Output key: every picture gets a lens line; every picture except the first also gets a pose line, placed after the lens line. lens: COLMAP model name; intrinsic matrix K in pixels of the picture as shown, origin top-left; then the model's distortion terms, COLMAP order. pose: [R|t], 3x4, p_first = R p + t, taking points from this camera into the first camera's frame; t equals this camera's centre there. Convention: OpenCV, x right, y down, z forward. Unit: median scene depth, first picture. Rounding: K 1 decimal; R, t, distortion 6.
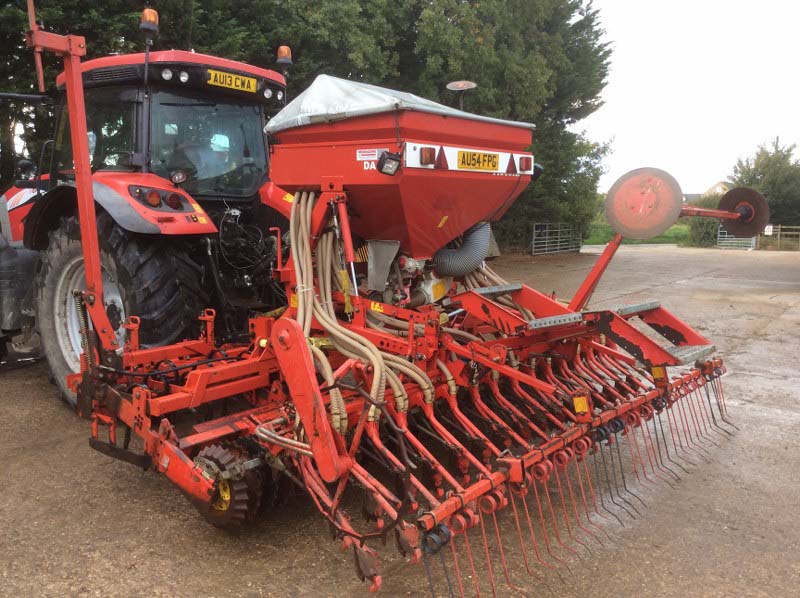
lens RADIAL K [[736.2, 0, 402.9], [0, 736.2, 297.6], [0, 0, 1]] dist [0.021946, 0.000000]
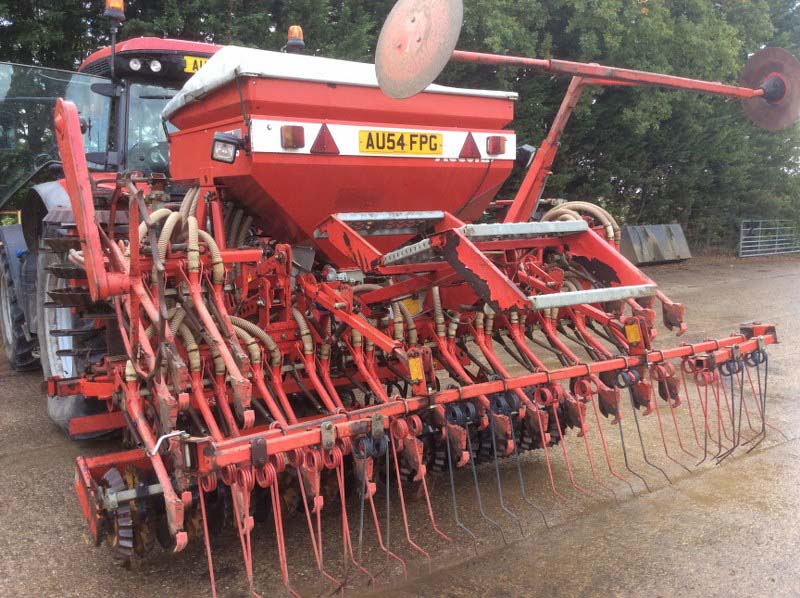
lens RADIAL K [[736.2, 0, 398.6], [0, 736.2, 301.0], [0, 0, 1]] dist [0.021946, 0.000000]
pose [[0.952470, 0.023417, -0.303731, 0.308036], [-0.021783, 0.999724, 0.008767, -0.025554], [0.303852, -0.001734, 0.952718, 0.247058]]
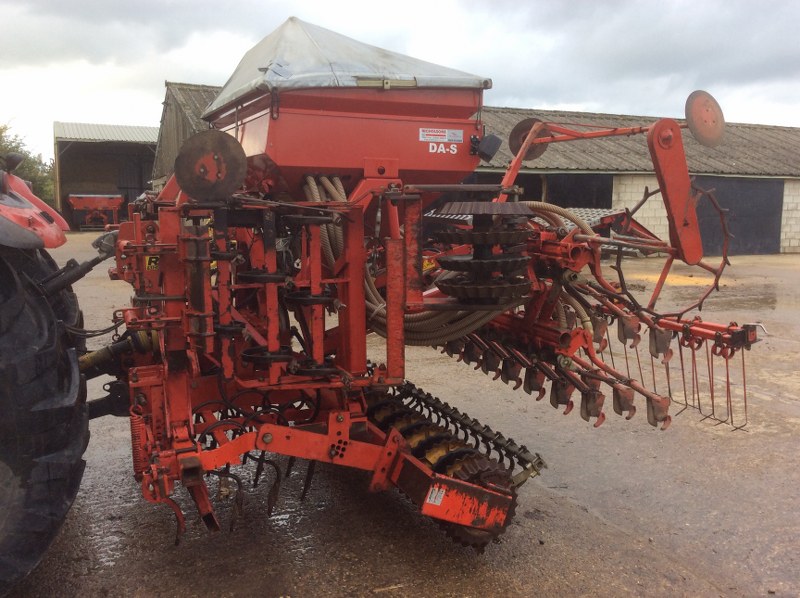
lens RADIAL K [[736.2, 0, 403.0], [0, 736.2, 300.6], [0, 0, 1]] dist [0.021946, 0.000000]
pose [[0.495246, -0.127783, 0.859304, -0.674698], [0.103941, 0.990734, 0.087423, -0.068753], [-0.862513, 0.046021, 0.503938, 0.506650]]
